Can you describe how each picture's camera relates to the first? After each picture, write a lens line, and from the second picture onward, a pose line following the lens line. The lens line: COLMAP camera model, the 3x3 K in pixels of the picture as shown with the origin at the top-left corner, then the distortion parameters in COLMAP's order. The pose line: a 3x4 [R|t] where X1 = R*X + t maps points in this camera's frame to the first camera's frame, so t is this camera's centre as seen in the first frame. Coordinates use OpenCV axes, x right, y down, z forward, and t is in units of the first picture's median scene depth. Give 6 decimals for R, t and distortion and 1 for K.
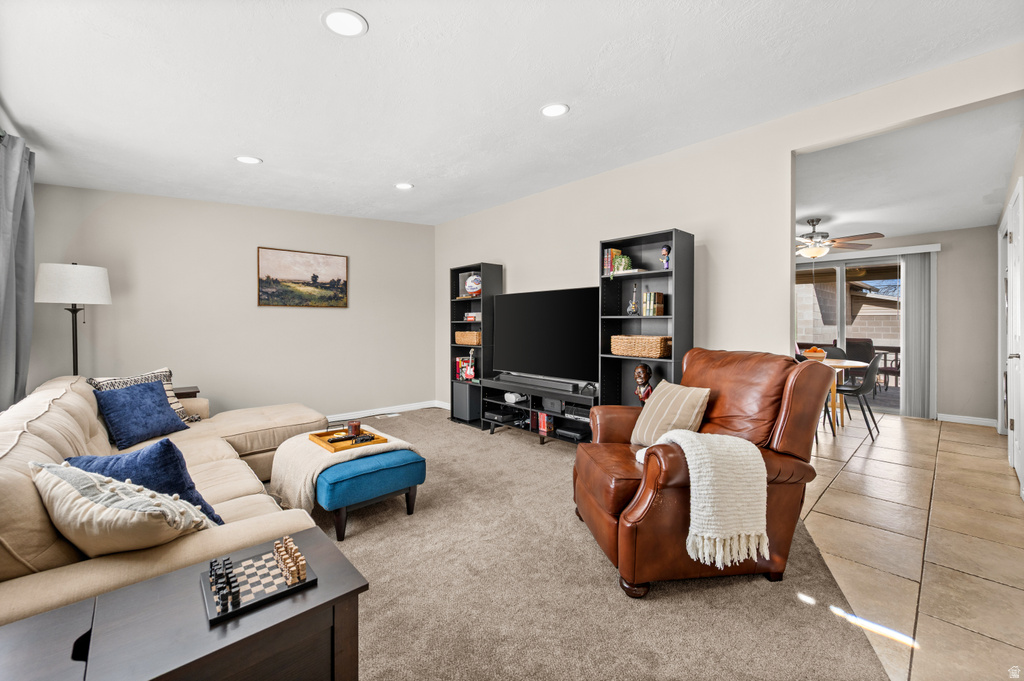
lens RADIAL K [[405.2, 0, 512.0], [0, 405.2, 340.5], [0, 0, 1]] dist [-0.001910, -0.000311]
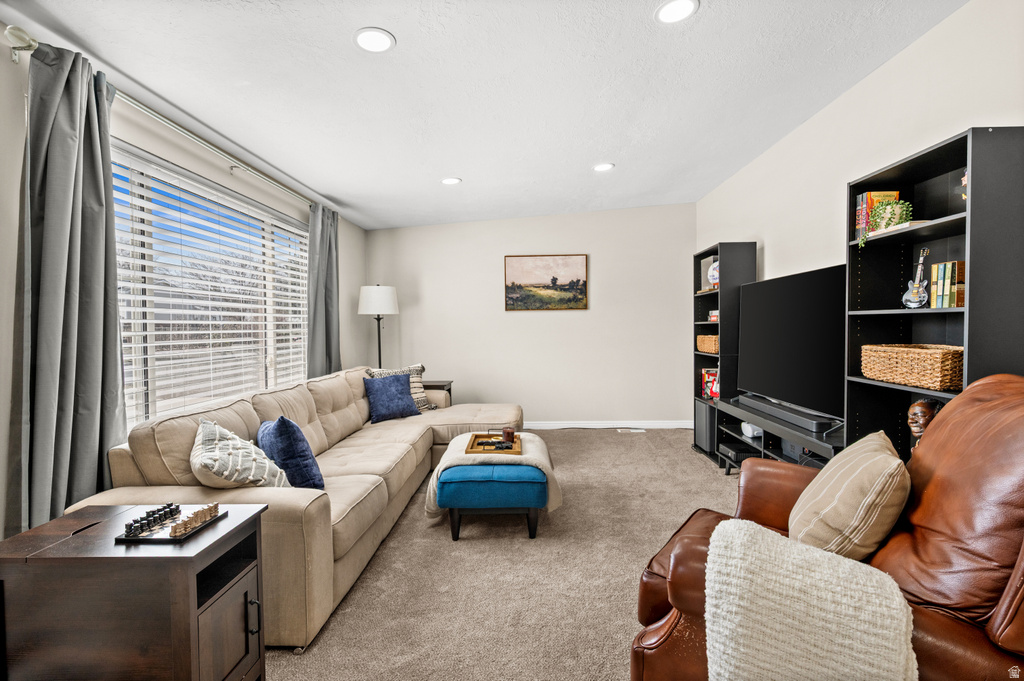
lens RADIAL K [[456.5, 0, 512.4], [0, 456.5, 351.2], [0, 0, 1]] dist [0.000603, -0.000092]
pose [[0.726026, 0.028397, -0.687081, 0.233843], [-0.016917, 0.999582, 0.023437, -0.006855], [0.687460, -0.005392, 0.726203, 0.132748]]
